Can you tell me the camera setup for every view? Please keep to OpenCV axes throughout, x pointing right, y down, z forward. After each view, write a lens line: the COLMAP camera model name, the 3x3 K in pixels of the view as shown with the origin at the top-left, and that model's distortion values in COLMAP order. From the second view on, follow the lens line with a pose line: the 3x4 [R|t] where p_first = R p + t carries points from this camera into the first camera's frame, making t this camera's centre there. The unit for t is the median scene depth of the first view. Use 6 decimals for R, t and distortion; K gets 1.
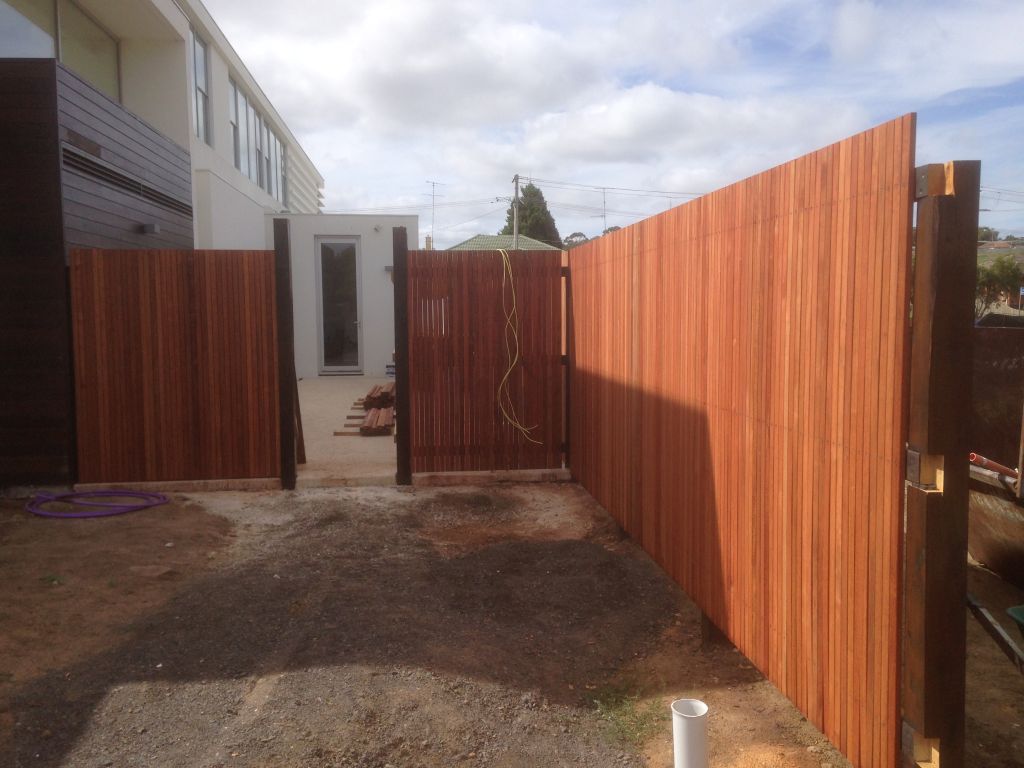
lens RADIAL K [[886.4, 0, 511.9], [0, 886.4, 368.5], [0, 0, 1]] dist [0.192783, -0.304353]
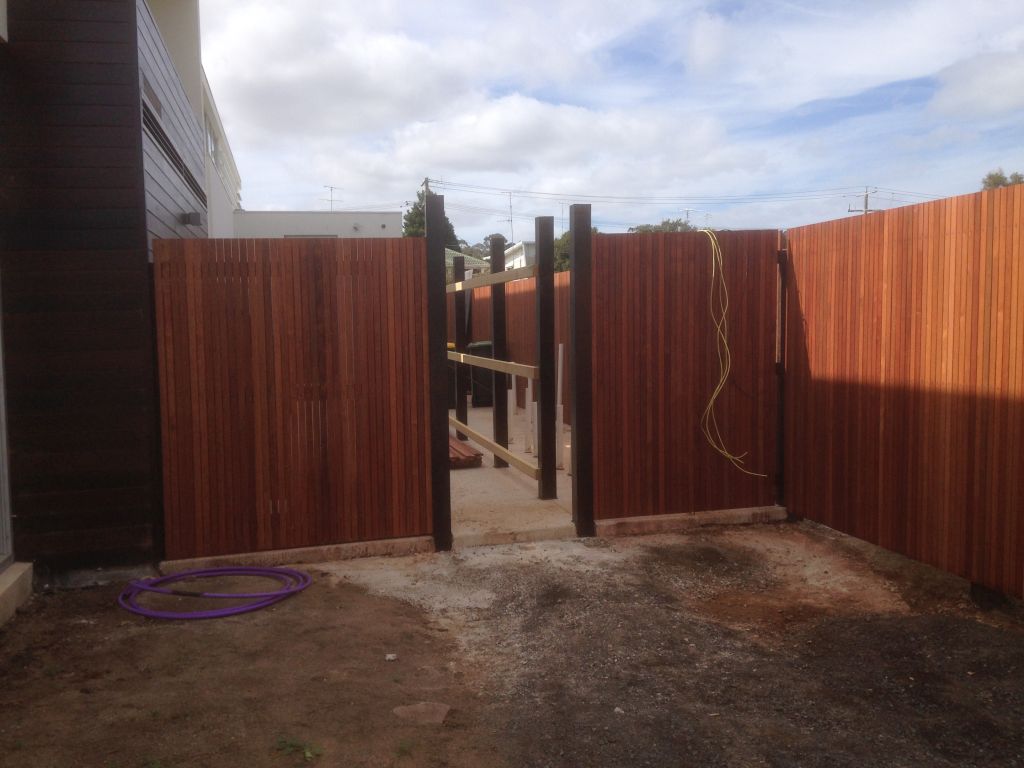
lens RADIAL K [[886.4, 0, 511.9], [0, 886.4, 368.5], [0, 0, 1]] dist [0.192783, -0.304353]
pose [[0.991311, -0.033561, 0.127188, -0.286216], [0.034631, 0.999381, -0.006209, -0.013700], [-0.126900, 0.010560, 0.991859, 0.238744]]
